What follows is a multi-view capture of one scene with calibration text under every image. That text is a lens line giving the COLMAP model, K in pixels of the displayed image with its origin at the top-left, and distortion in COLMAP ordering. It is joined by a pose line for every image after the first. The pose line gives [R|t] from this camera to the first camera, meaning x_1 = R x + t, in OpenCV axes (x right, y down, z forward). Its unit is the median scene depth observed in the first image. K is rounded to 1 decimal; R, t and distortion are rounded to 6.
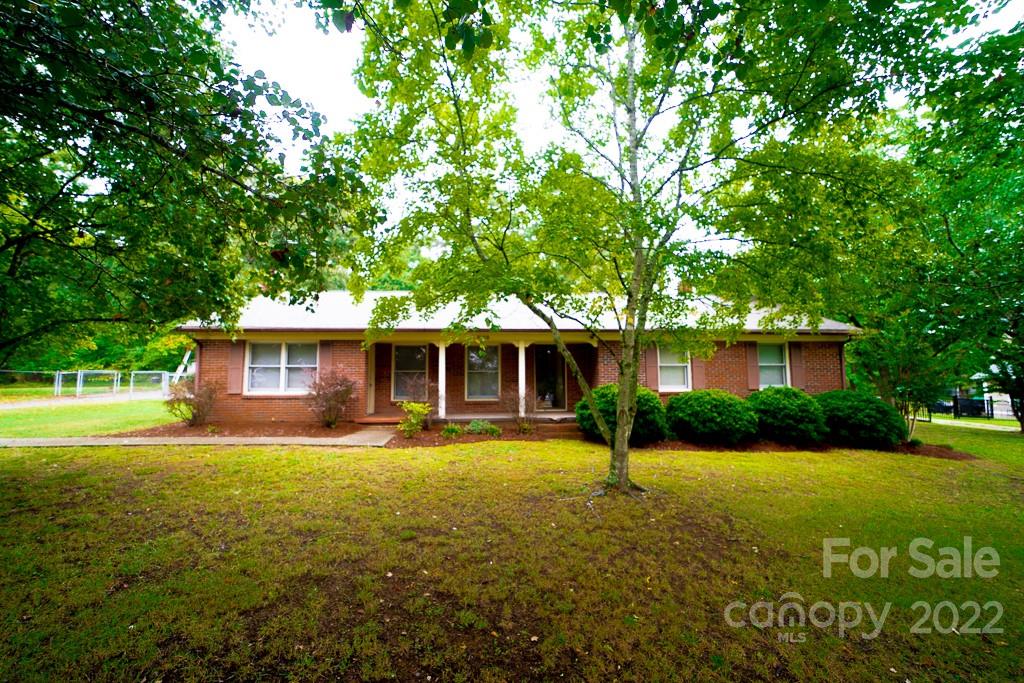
lens RADIAL K [[394.0, 0, 509.0], [0, 394.0, 352.4], [0, 0, 1]] dist [0.000338, 0.000167]
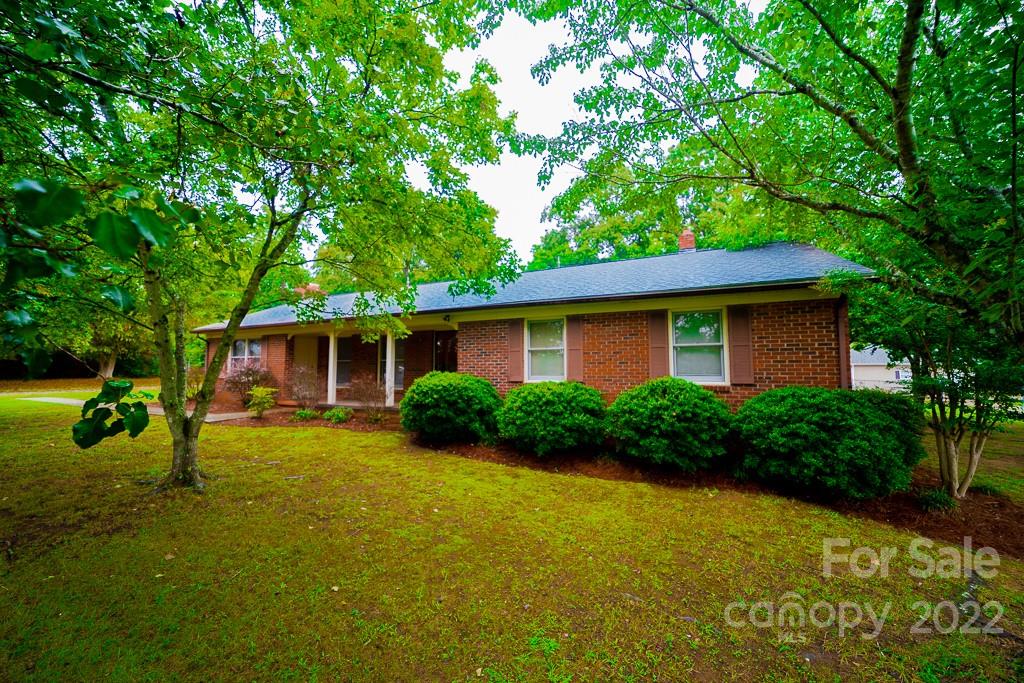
lens RADIAL K [[394.0, 0, 509.0], [0, 394.0, 352.4], [0, 0, 1]] dist [0.000338, 0.000167]
pose [[0.864715, -0.019999, -0.501864, 0.793079], [0.033329, 0.999289, 0.017605, 0.024419], [0.501155, -0.031950, 0.864767, 0.324815]]
